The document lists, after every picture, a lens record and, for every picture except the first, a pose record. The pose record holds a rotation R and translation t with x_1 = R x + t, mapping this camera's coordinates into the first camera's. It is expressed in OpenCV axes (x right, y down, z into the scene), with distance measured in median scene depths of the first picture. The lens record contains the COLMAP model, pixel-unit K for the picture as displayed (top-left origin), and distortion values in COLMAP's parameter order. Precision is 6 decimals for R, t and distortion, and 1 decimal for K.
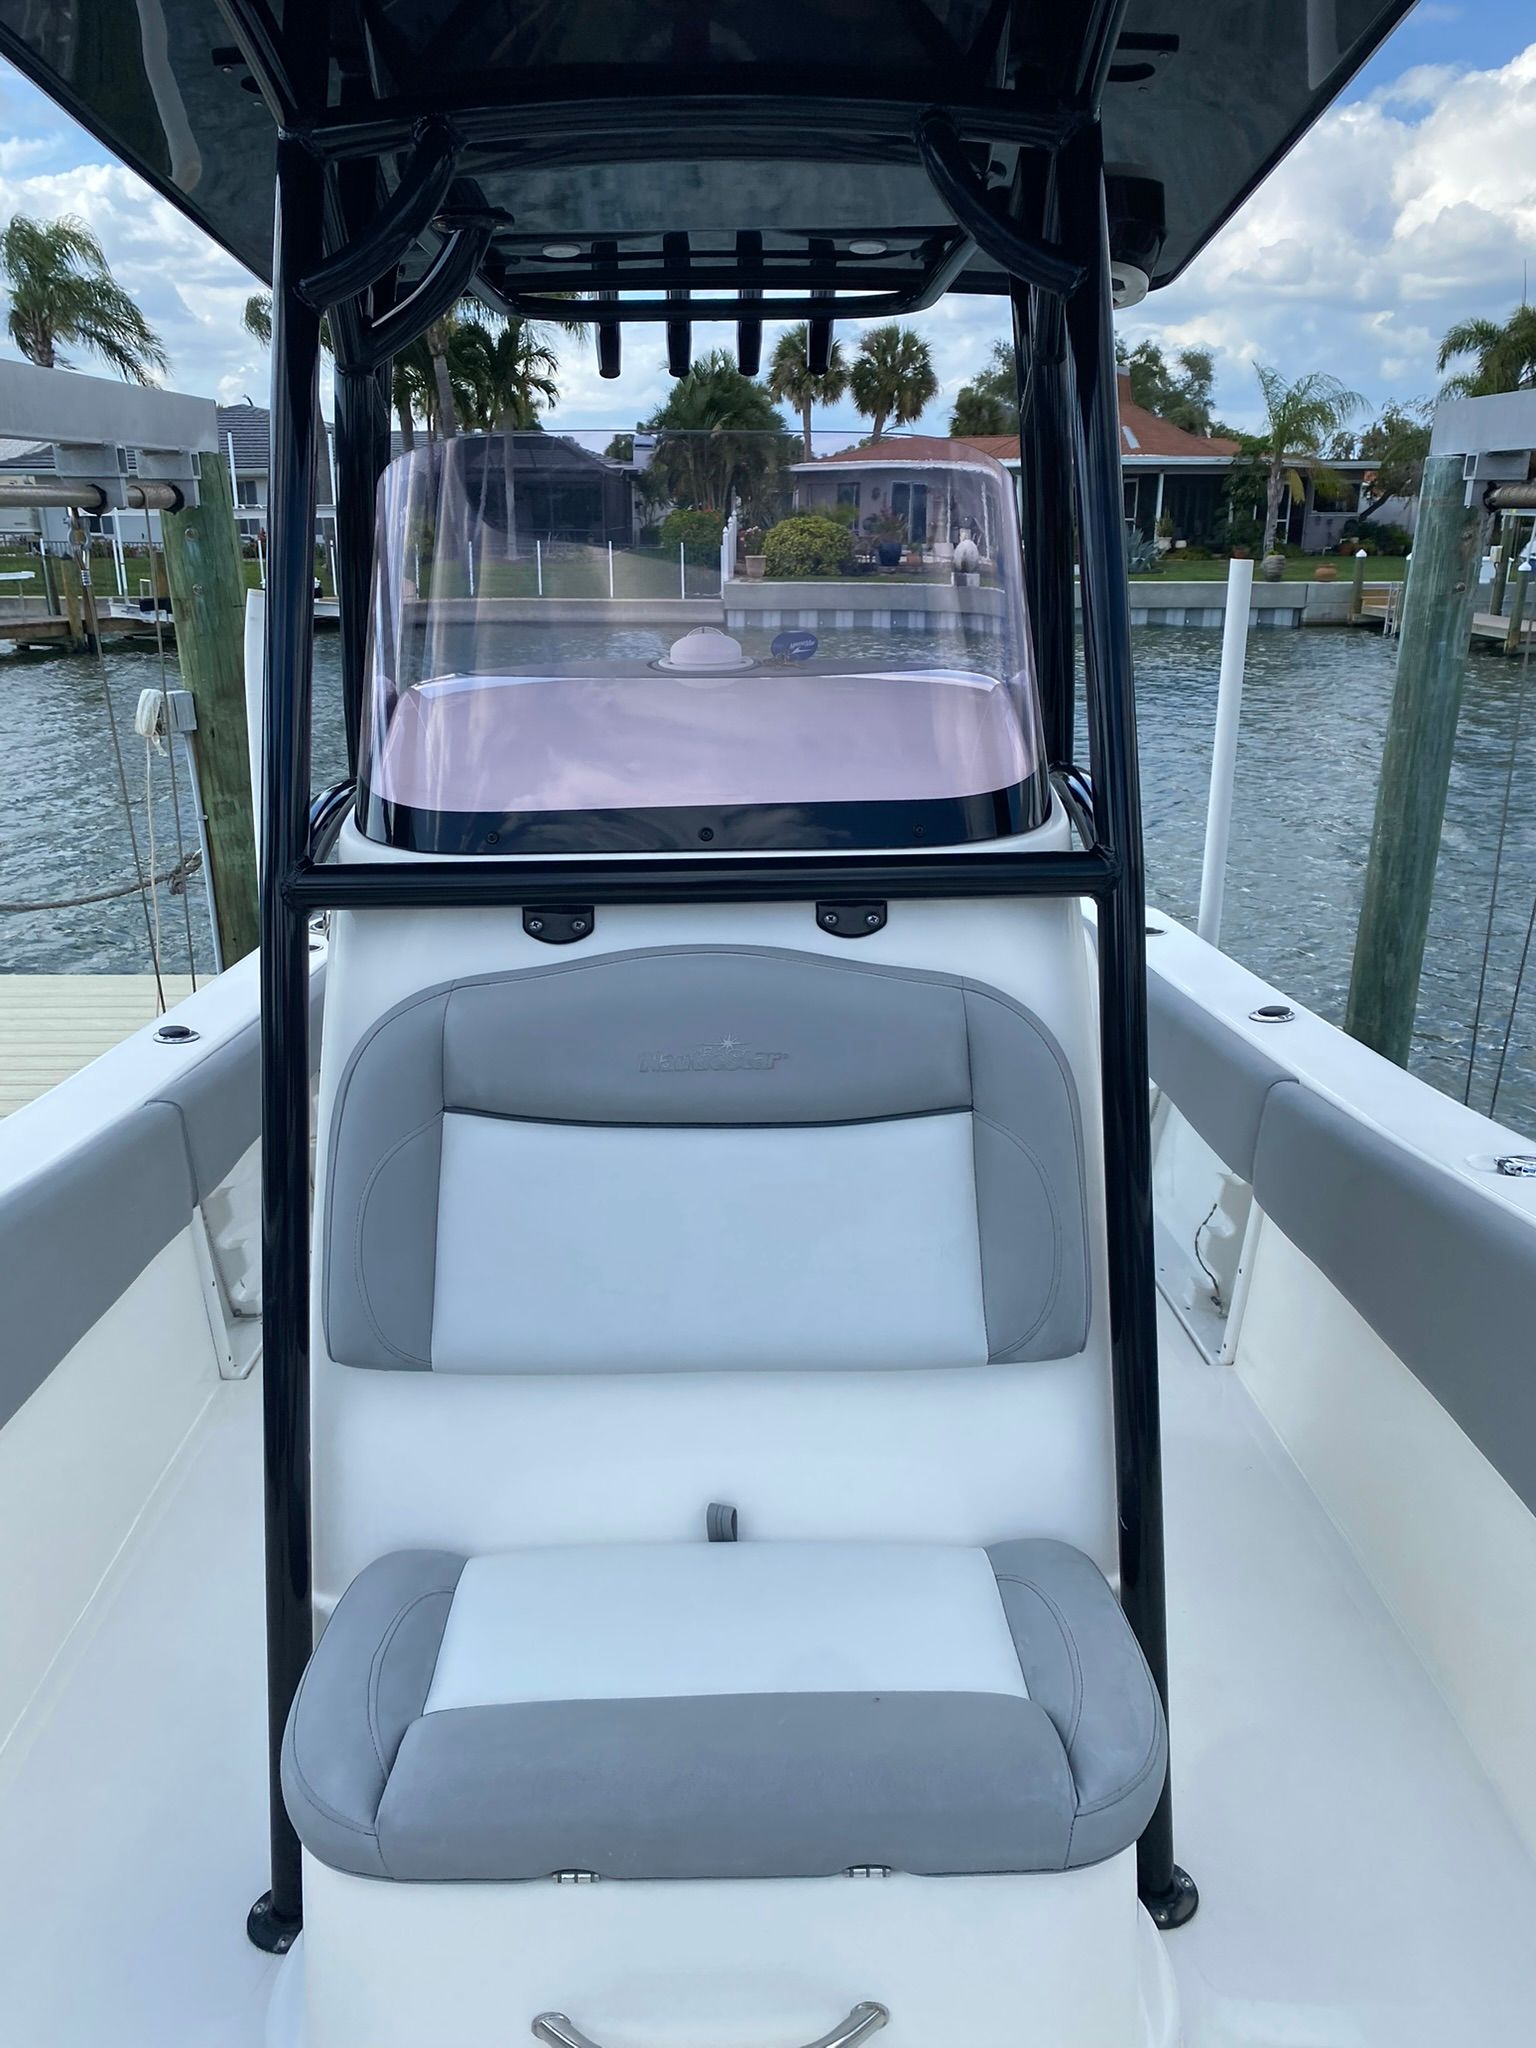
lens RADIAL K [[1542.8, 0, 771.7], [0, 1542.8, 1033.9], [0, 0, 1]] dist [0.052478, -0.061169]
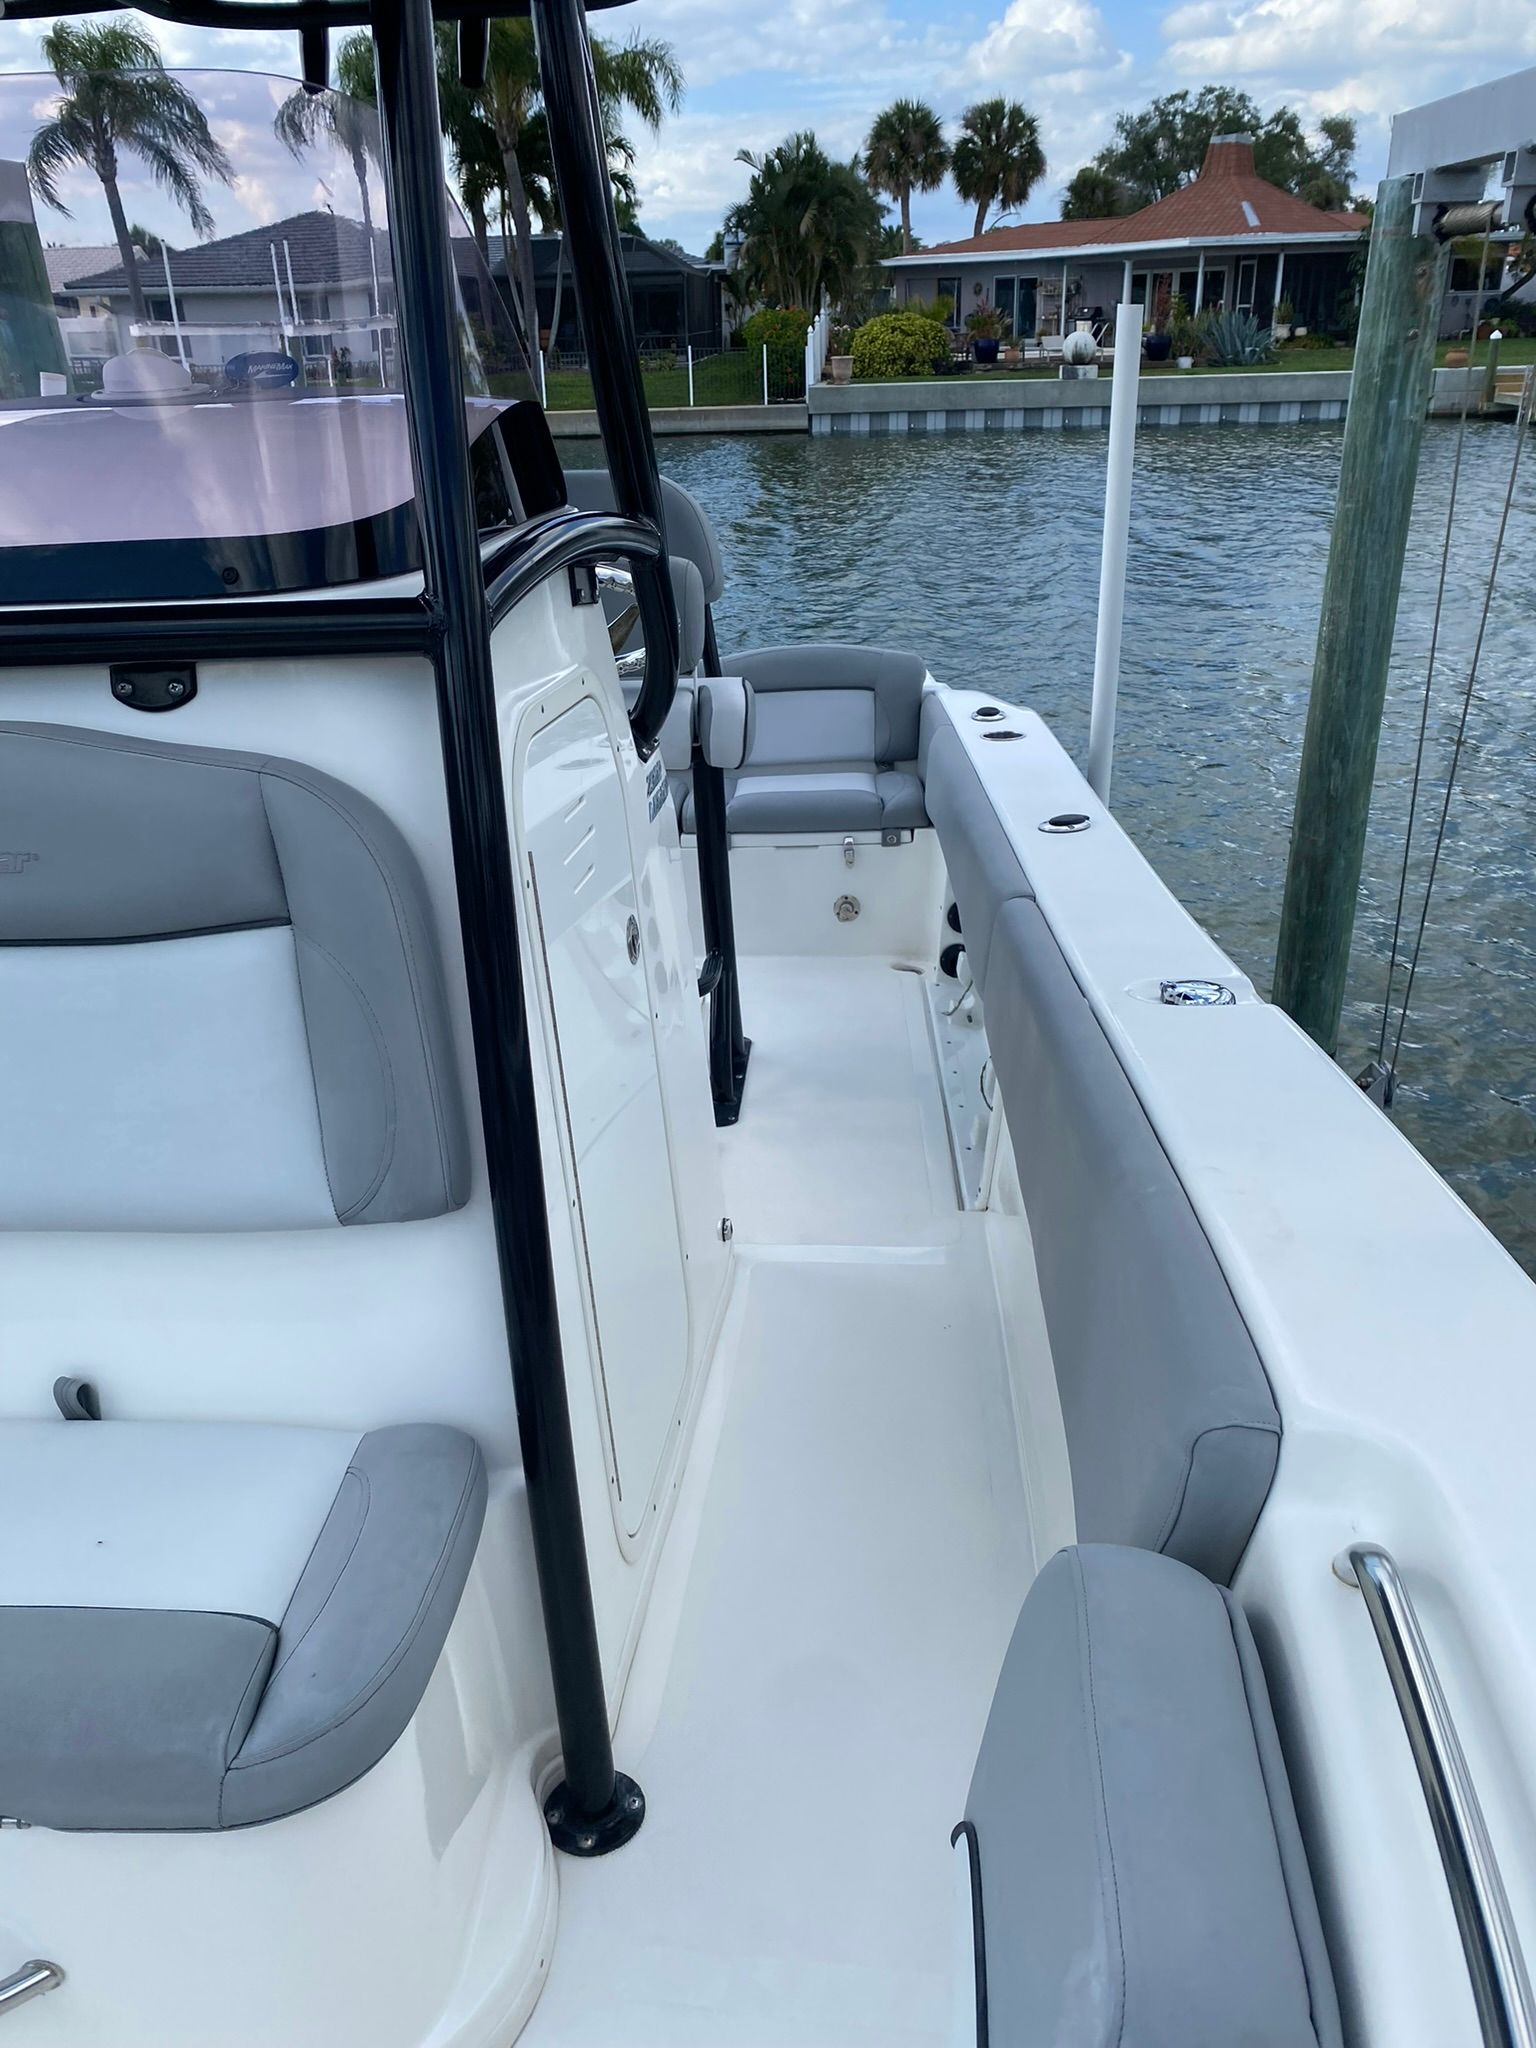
lens RADIAL K [[1538.9, 0, 768.0], [0, 1538.9, 1024.0], [0, 0, 1]] dist [0.007398, 0.003684]
pose [[0.996883, 0.003392, -0.078821, 0.018597], [0.004947, 0.994422, 0.105355, 0.000750], [0.078738, -0.105417, 0.991306, 0.008504]]
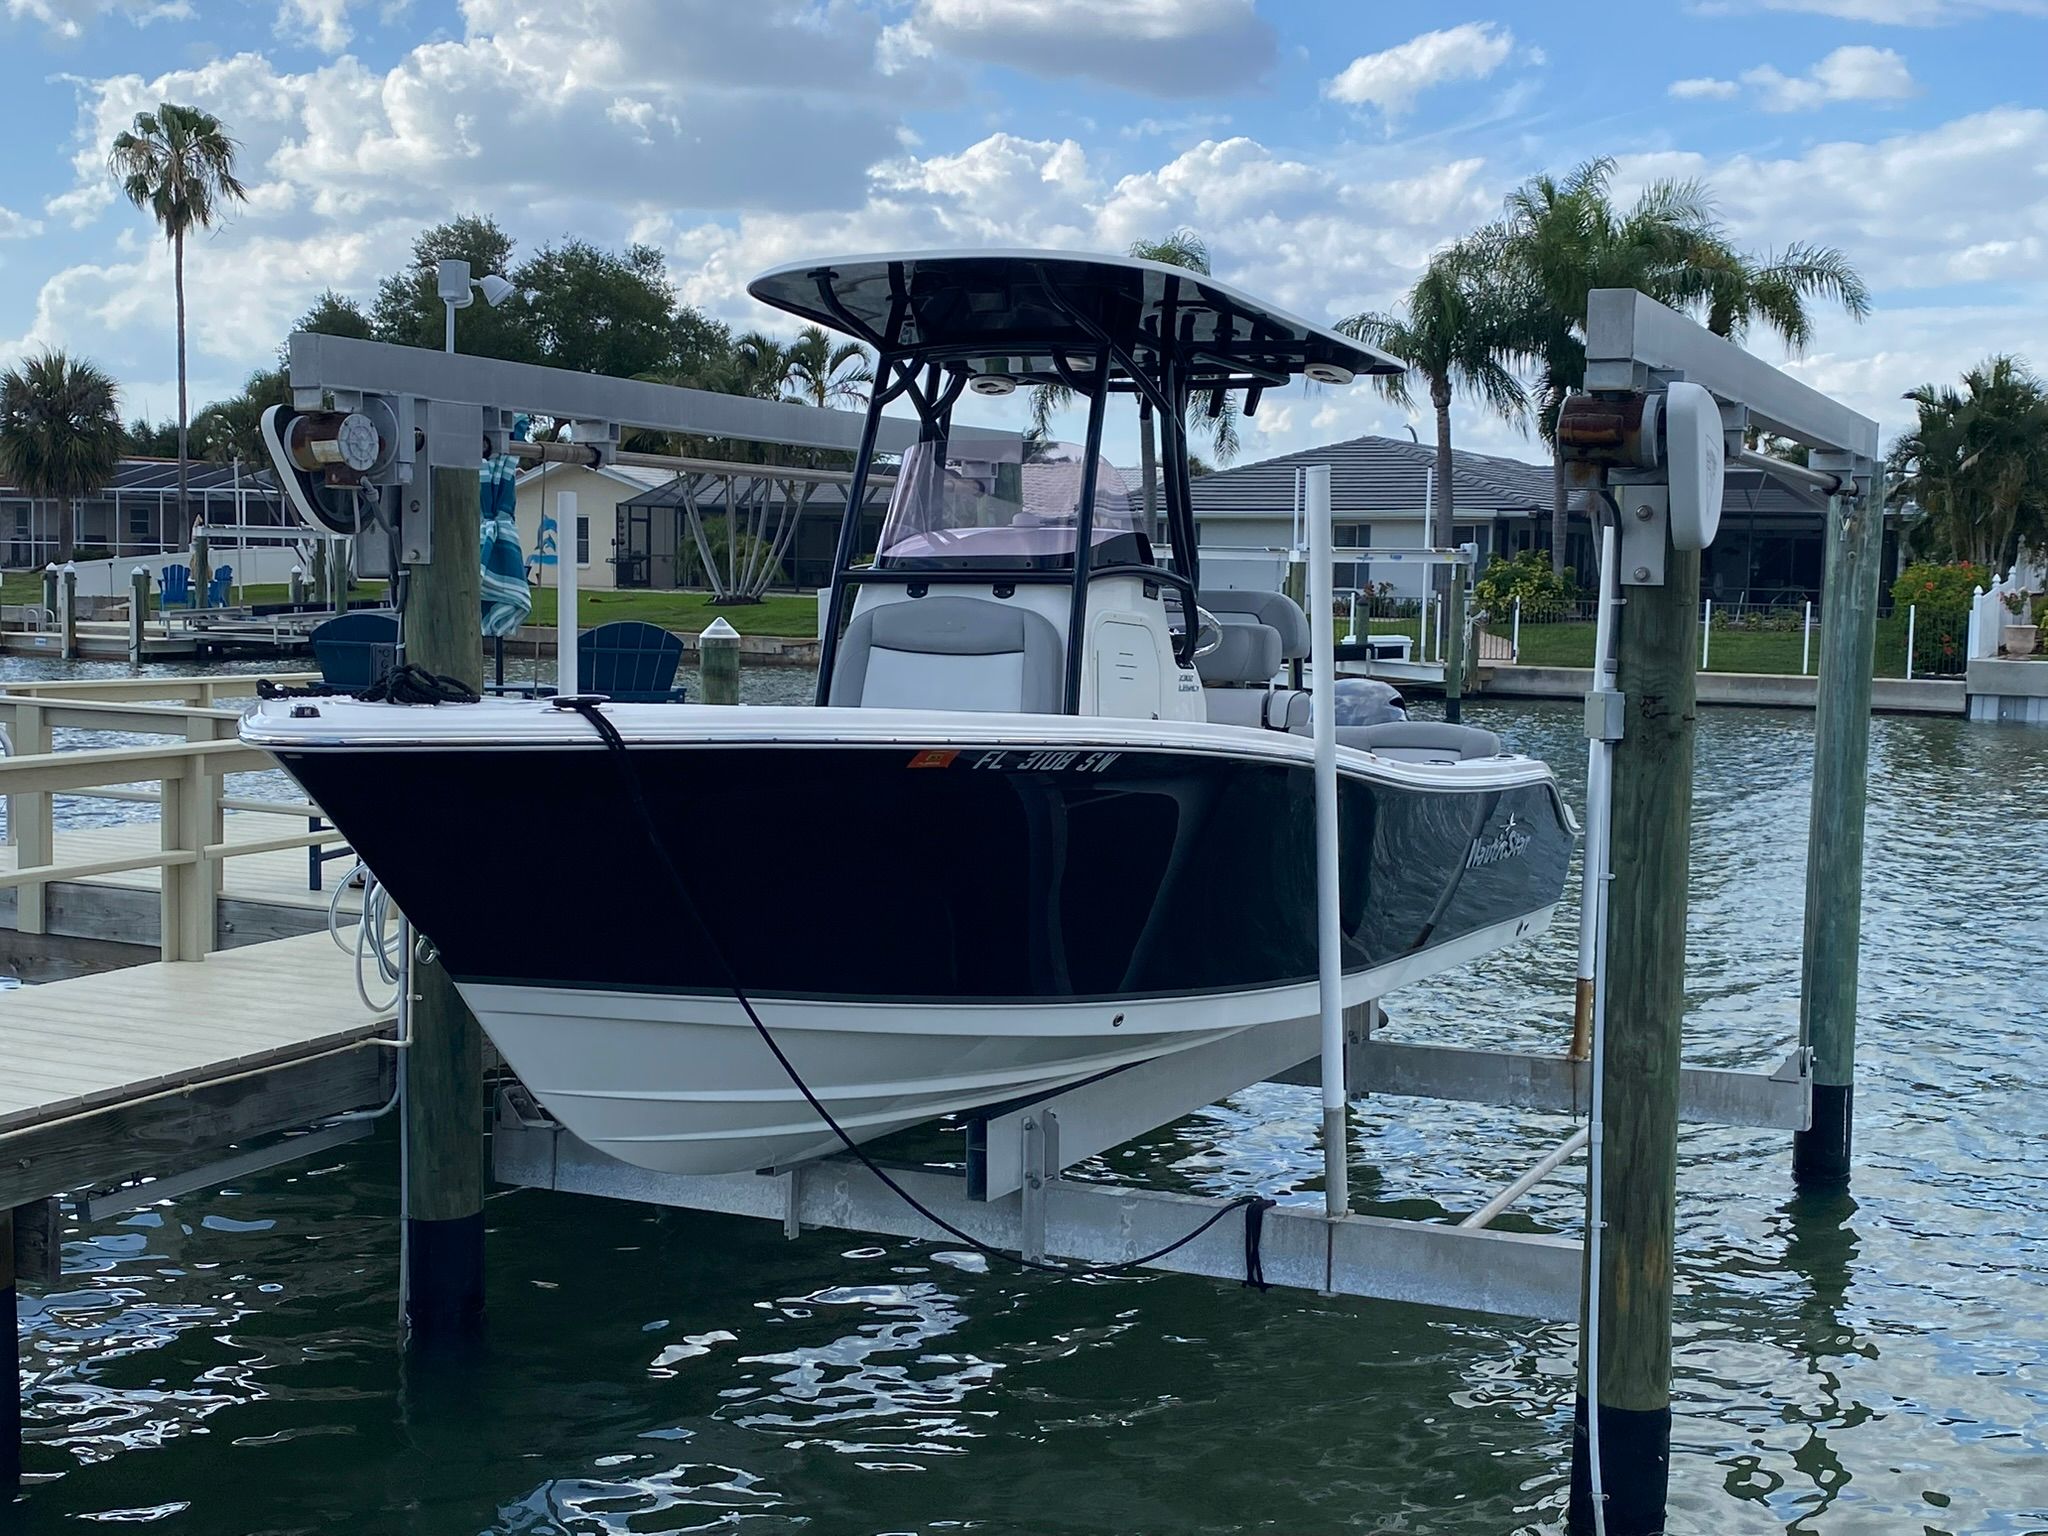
lens RADIAL K [[2158.2, 0, 1024.0], [0, 2158.2, 768.0], [0, 0, 1]] dist [0.234668, -0.746314]
pose [[0.883723, 0.061653, -0.463931, 0.086442], [-0.168237, 0.966871, -0.191979, 0.044329], [0.436725, 0.247707, 0.864819, -0.106125]]
